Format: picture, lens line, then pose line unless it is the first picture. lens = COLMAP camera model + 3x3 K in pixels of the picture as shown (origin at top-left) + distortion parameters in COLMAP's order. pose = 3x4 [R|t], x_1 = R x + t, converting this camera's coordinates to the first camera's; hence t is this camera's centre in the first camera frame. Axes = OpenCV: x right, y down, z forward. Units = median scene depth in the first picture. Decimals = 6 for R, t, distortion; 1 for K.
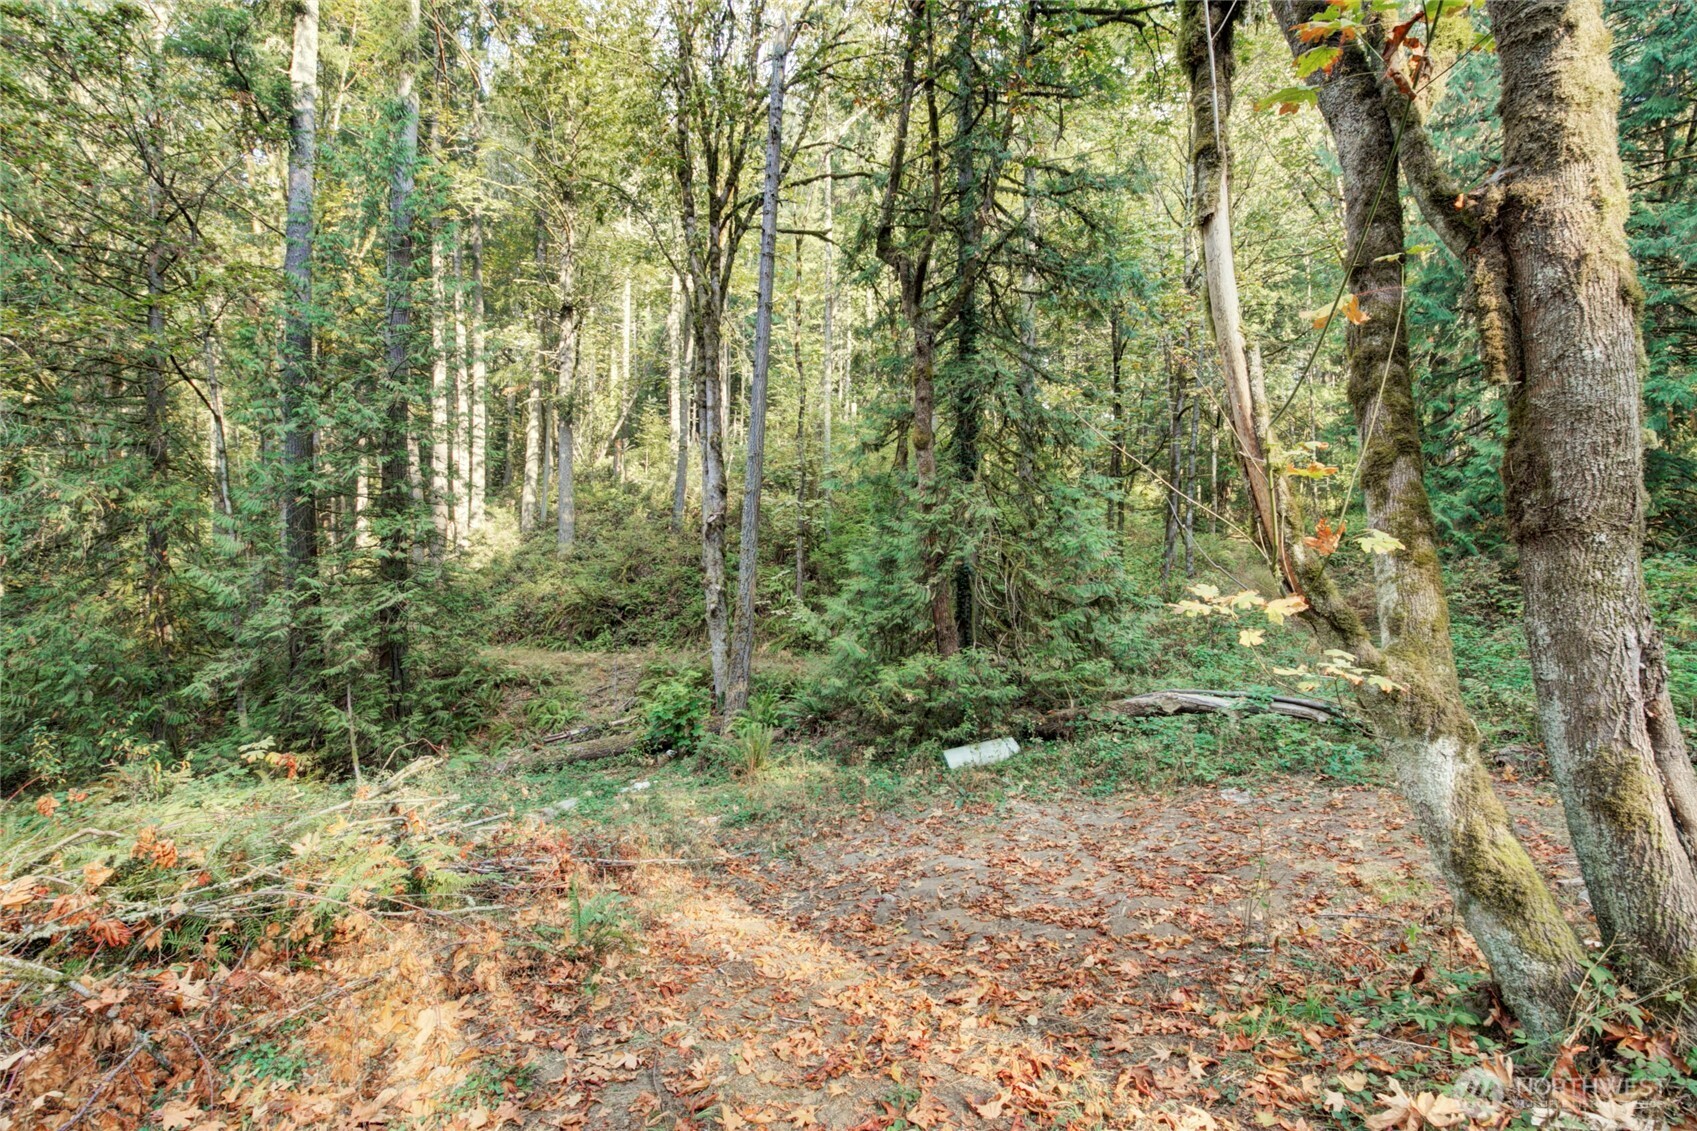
lens RADIAL K [[724.8, 0, 846.6], [0, 724.8, 562.1], [0, 0, 1]] dist [-0.016252, 0.003207]
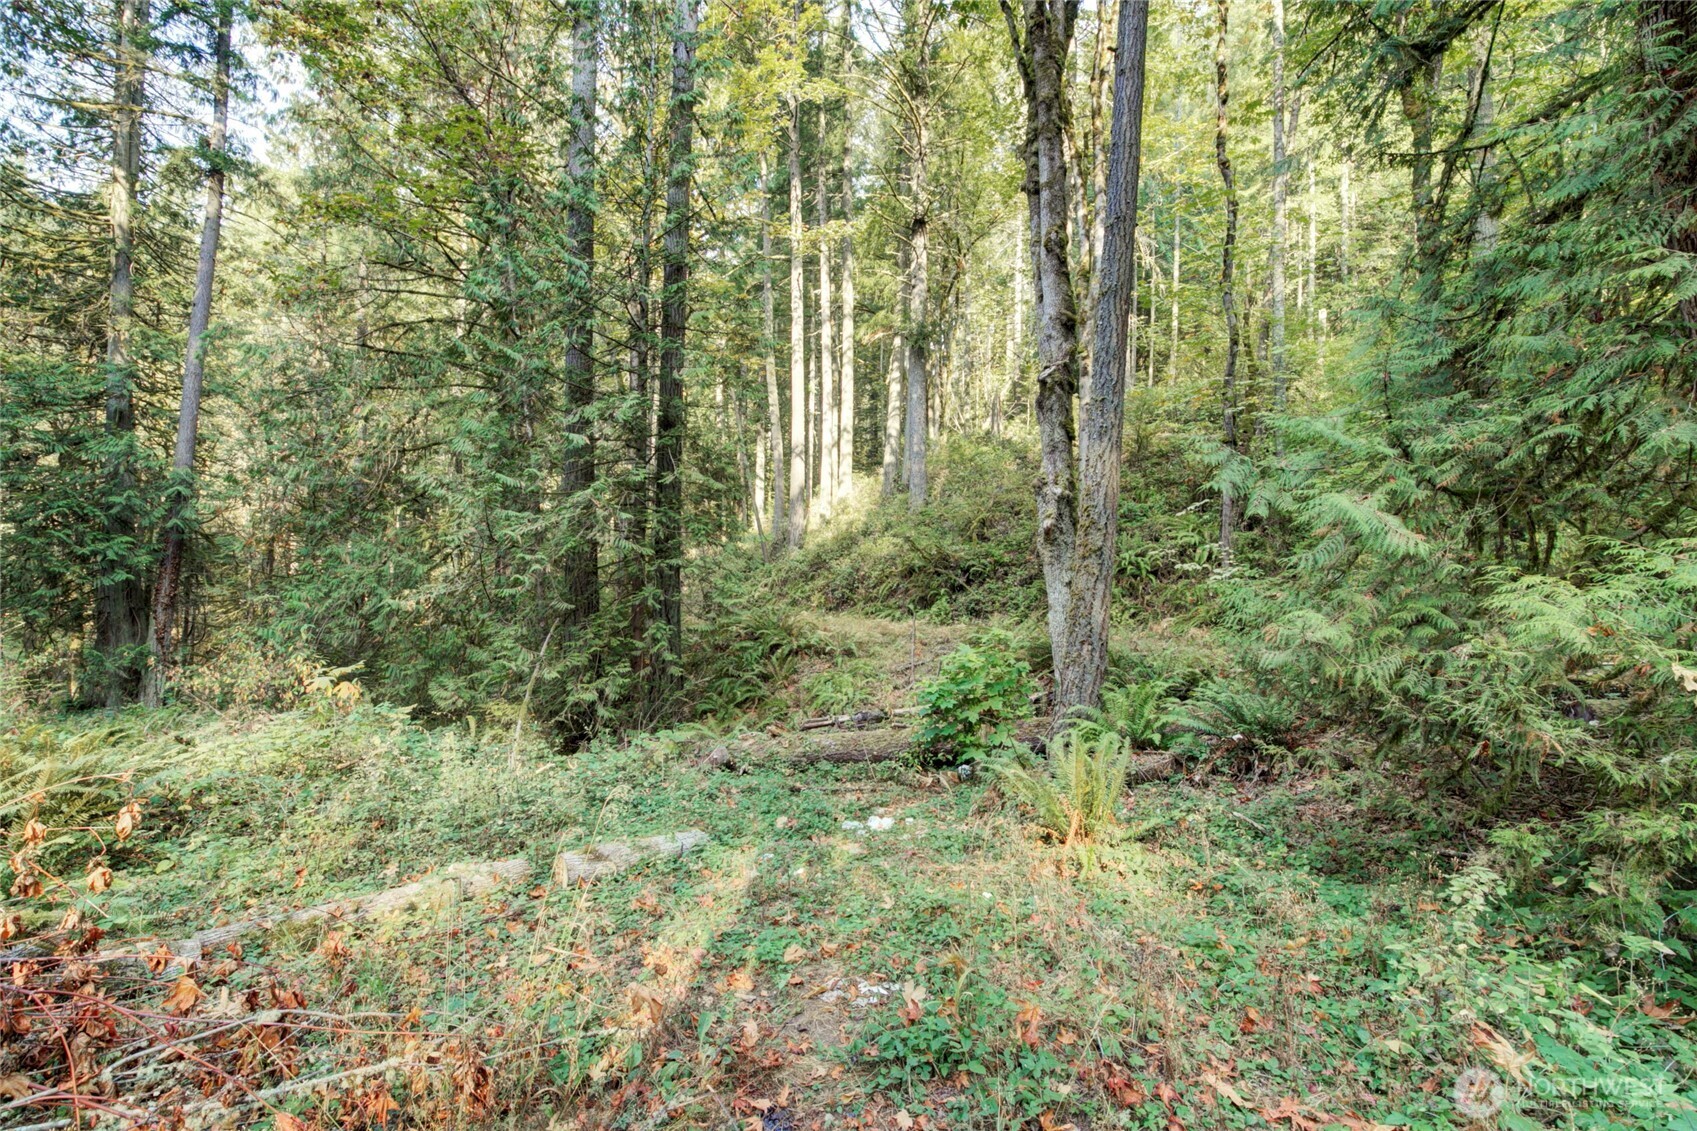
lens RADIAL K [[724.8, 0, 846.6], [0, 724.8, 562.1], [0, 0, 1]] dist [-0.016252, 0.003207]
pose [[0.843592, -0.002395, -0.536980, -0.012310], [-0.006770, 0.999863, -0.015095, 0.100178], [0.536943, 0.016369, 0.843460, 0.430499]]
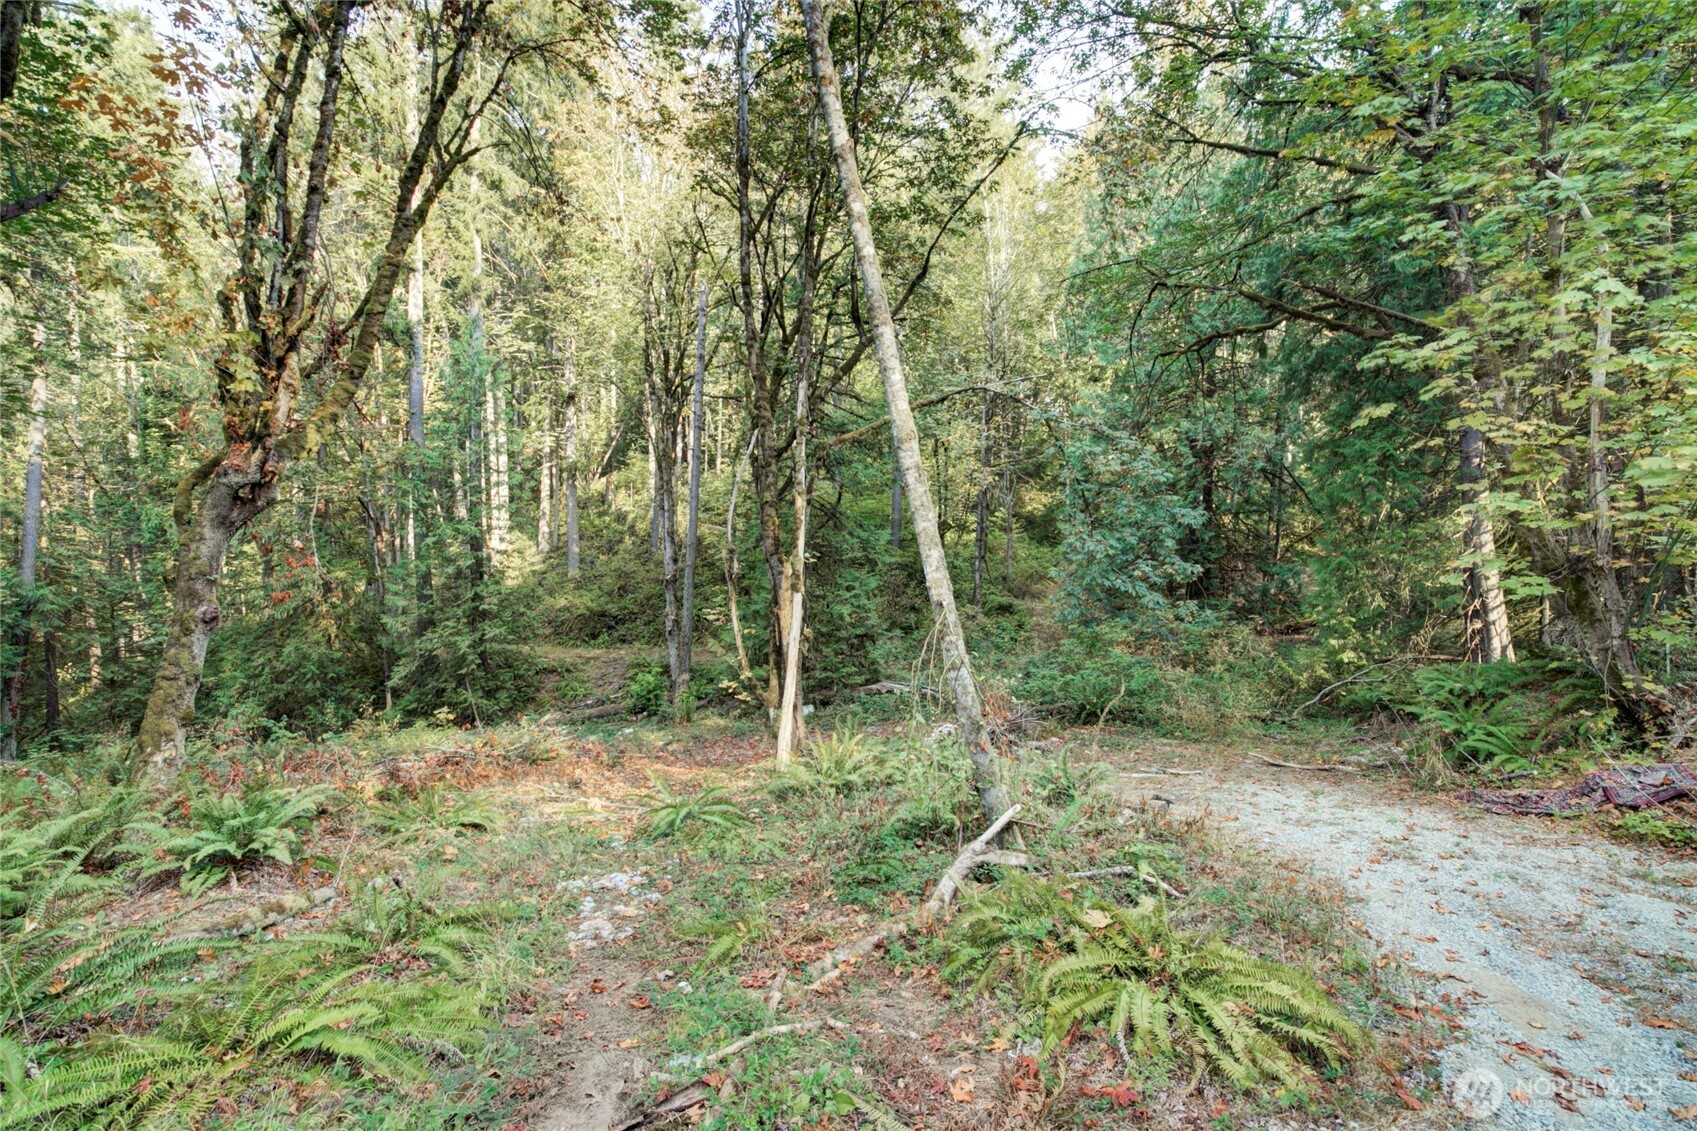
lens RADIAL K [[724.8, 0, 846.6], [0, 724.8, 562.1], [0, 0, 1]] dist [-0.016252, 0.003207]
pose [[0.999909, -0.004401, 0.012725, 0.208088], [0.003775, 0.998803, 0.048769, -0.174230], [-0.012925, -0.048717, 0.998729, -0.689653]]
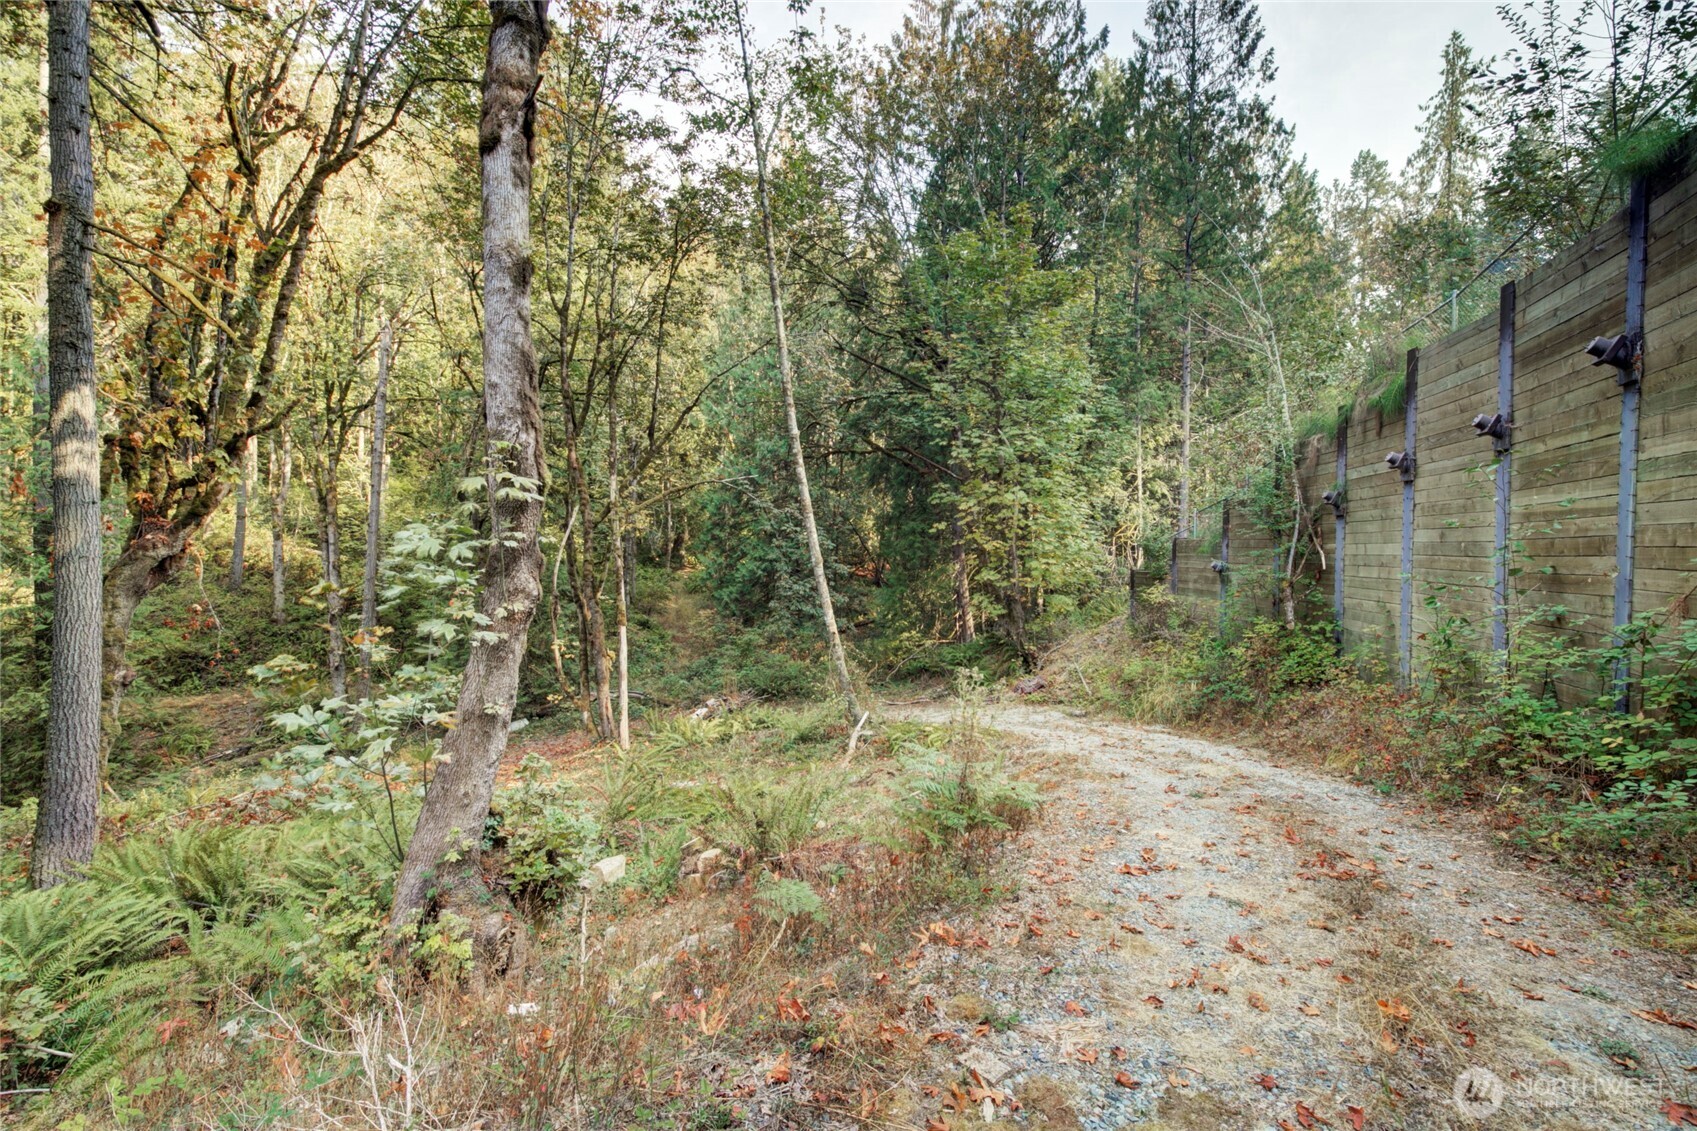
lens RADIAL K [[724.8, 0, 846.6], [0, 724.8, 562.1], [0, 0, 1]] dist [-0.016252, 0.003207]
pose [[0.802916, -0.007248, 0.596048, -0.222826], [-0.016334, 0.999283, 0.034153, -0.246616], [-0.595868, -0.037158, 0.802222, -1.010183]]
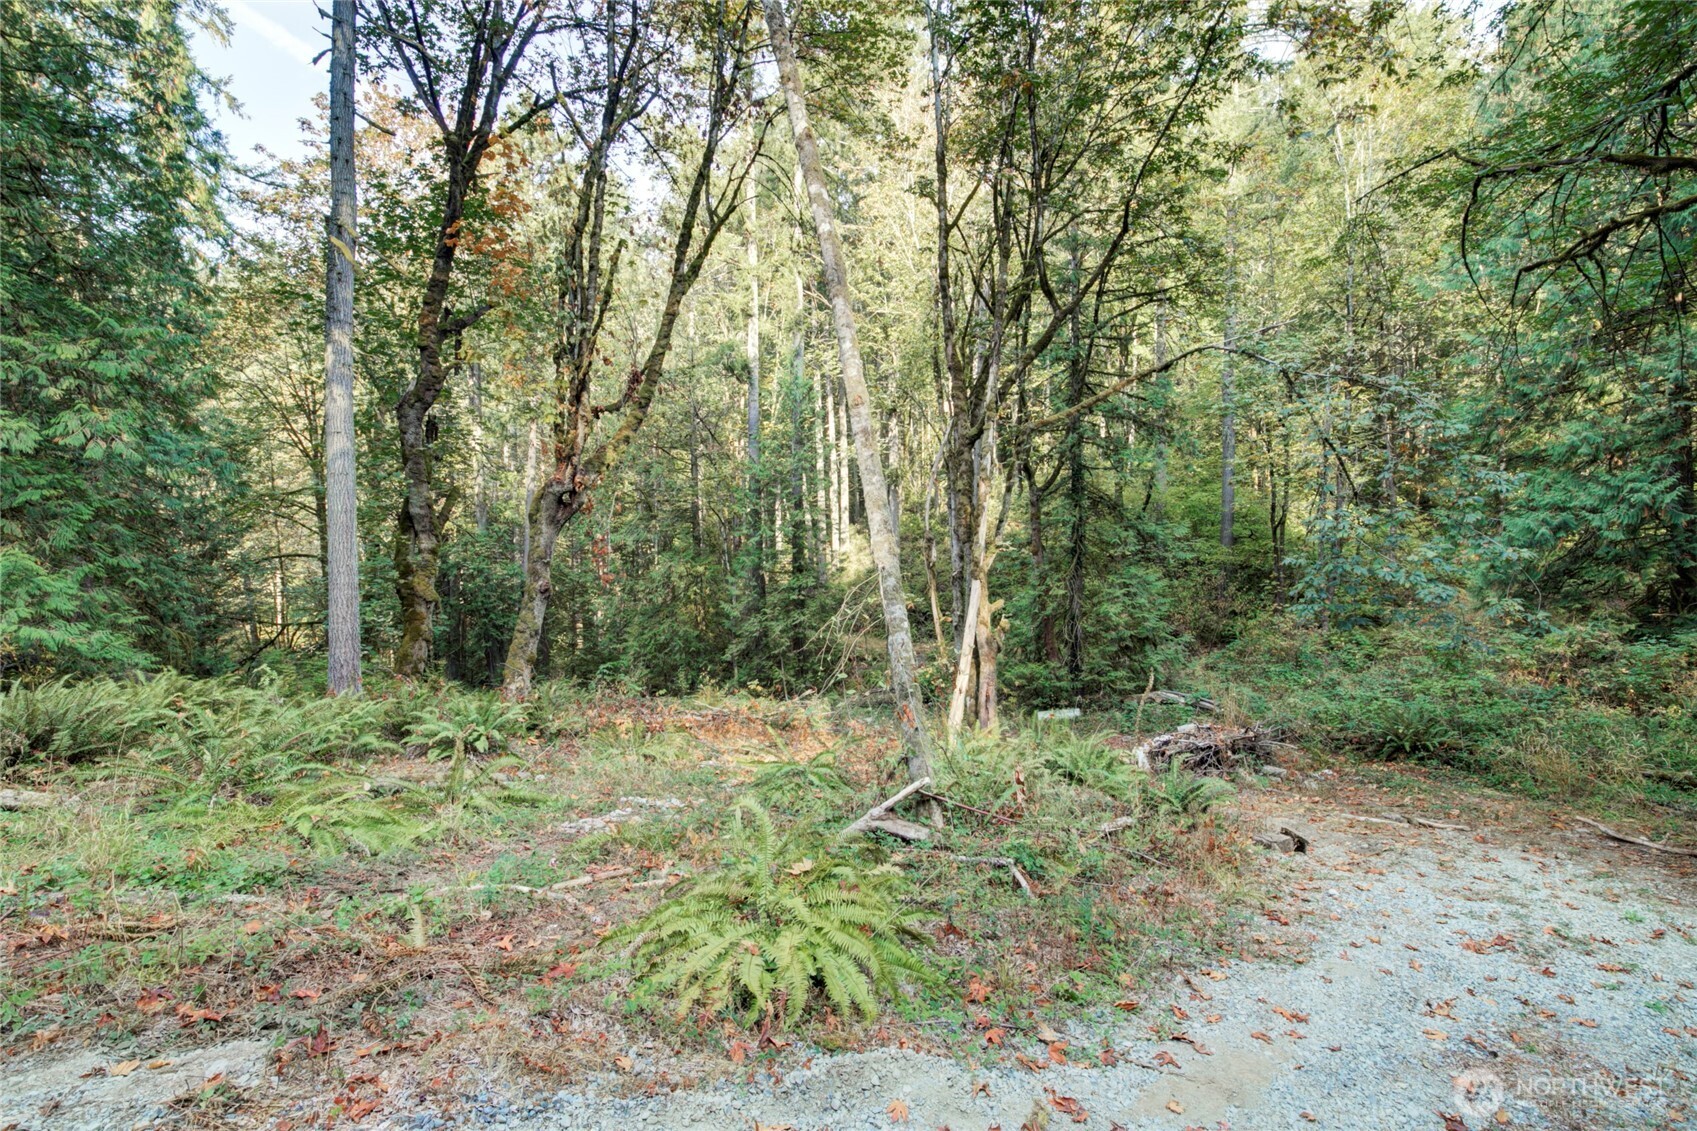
lens RADIAL K [[724.8, 0, 846.6], [0, 724.8, 562.1], [0, 0, 1]] dist [-0.016252, 0.003207]
pose [[0.881403, -0.002123, -0.472359, 0.407919], [0.020729, 0.999200, 0.034189, -0.151621], [0.471909, -0.039926, 0.880743, -0.654287]]
